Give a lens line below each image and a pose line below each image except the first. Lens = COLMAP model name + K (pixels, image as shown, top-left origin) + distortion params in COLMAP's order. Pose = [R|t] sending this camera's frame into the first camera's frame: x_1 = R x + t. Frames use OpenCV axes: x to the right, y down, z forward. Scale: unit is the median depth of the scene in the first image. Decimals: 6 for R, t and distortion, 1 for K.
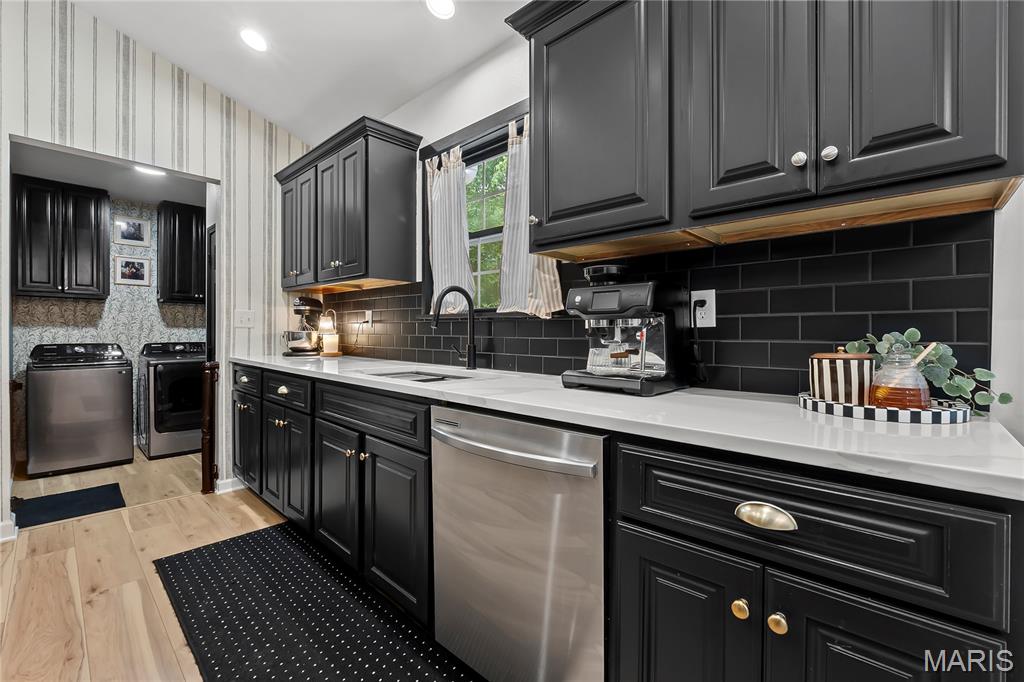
lens RADIAL K [[435.7, 0, 517.1], [0, 435.7, 334.5], [0, 0, 1]] dist [-0.004643, -0.001254]
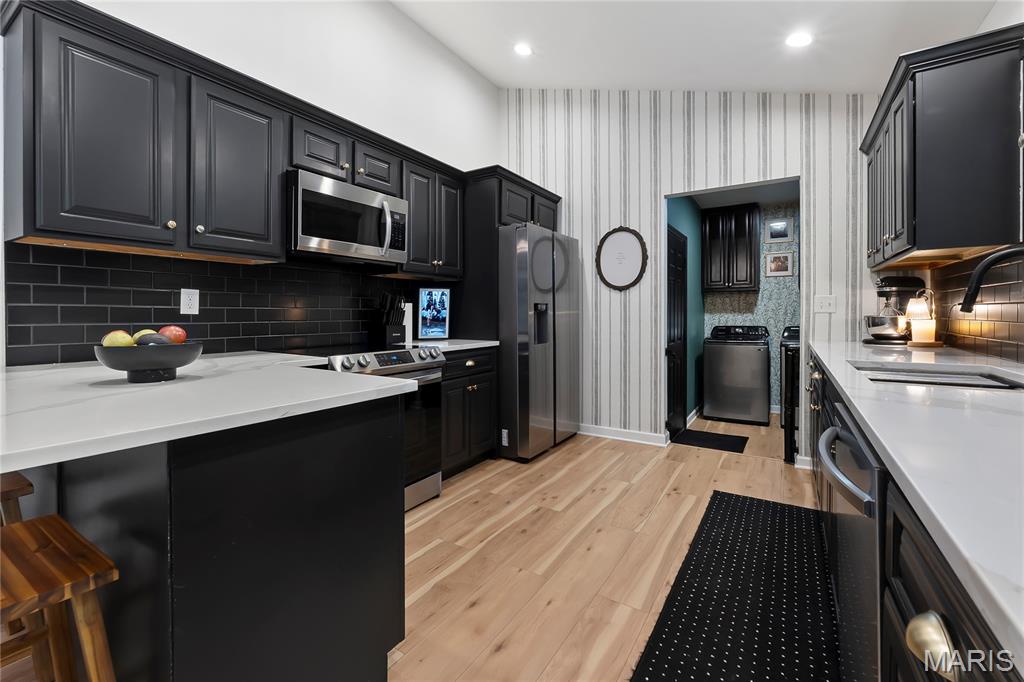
lens RADIAL K [[435.7, 0, 490.4], [0, 435.7, 318.2], [0, 0, 1]] dist [-0.004643, -0.001254]
pose [[0.163213, 0.001677, -0.986589, 0.312467], [-0.001202, 0.999998, 0.001501, -0.005015], [0.986590, 0.000941, 0.163215, 0.090625]]
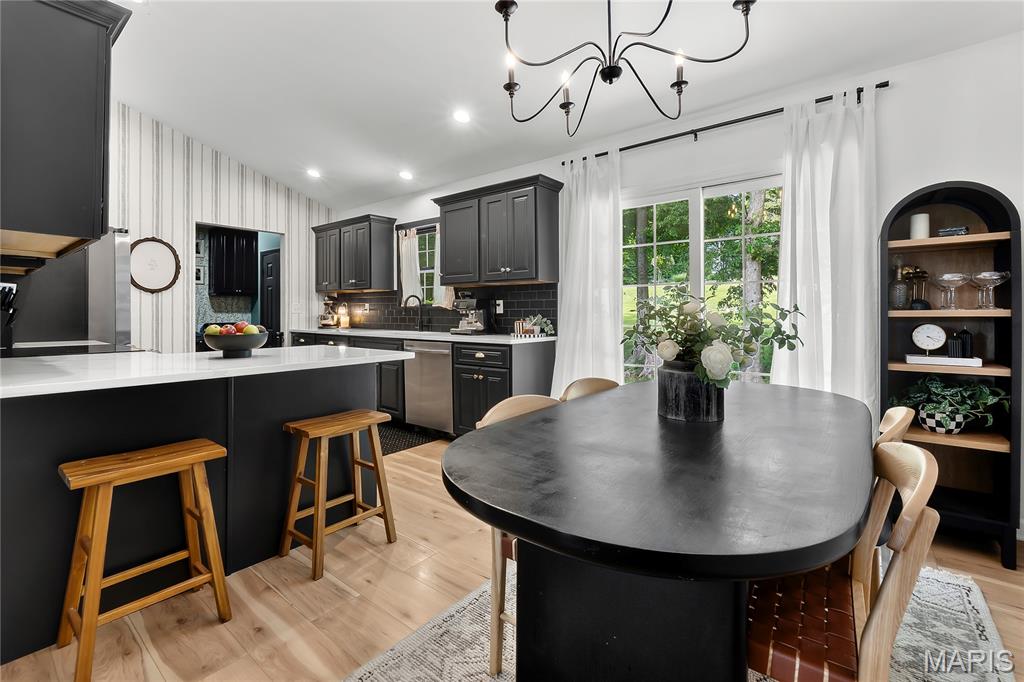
lens RADIAL K [[435.7, 0, 514.8], [0, 435.7, 313.2], [0, 0, 1]] dist [-0.004643, -0.001254]
pose [[0.997048, -0.005818, 0.076561, 0.184702], [0.006227, 0.999968, -0.005103, -0.000715], [-0.076529, 0.005565, 0.997052, -1.138319]]
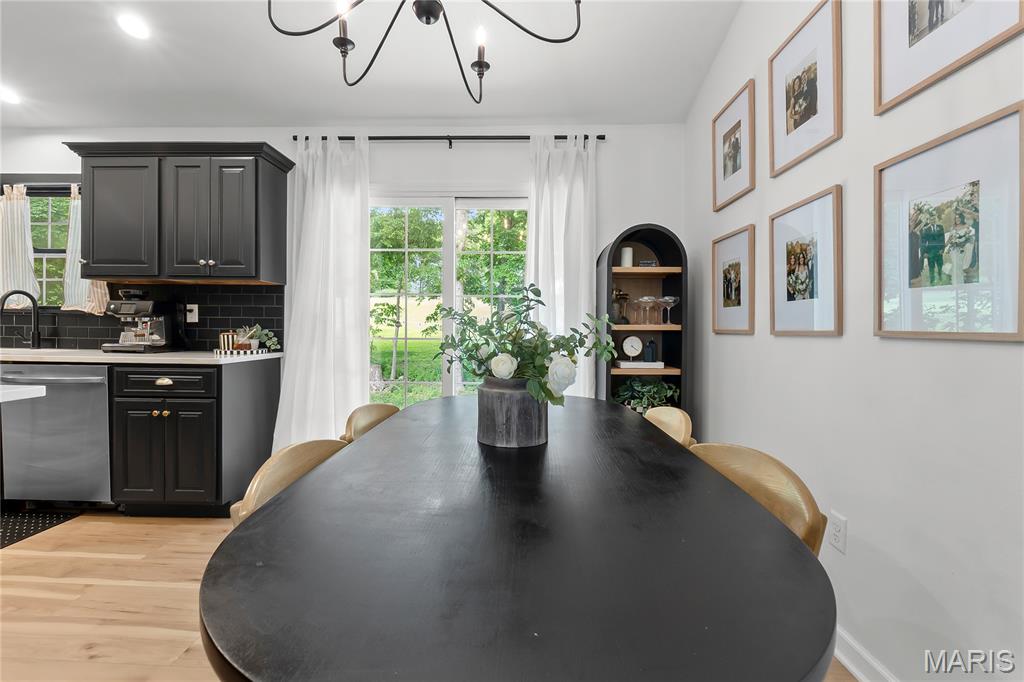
lens RADIAL K [[435.7, 0, 506.4], [0, 435.7, 331.6], [0, 0, 1]] dist [-0.004643, -0.001254]
pose [[0.758379, -0.000815, 0.651813, 0.125395], [-0.004550, 0.999968, 0.006545, 0.005055], [-0.651797, -0.007930, 0.758352, -0.959296]]
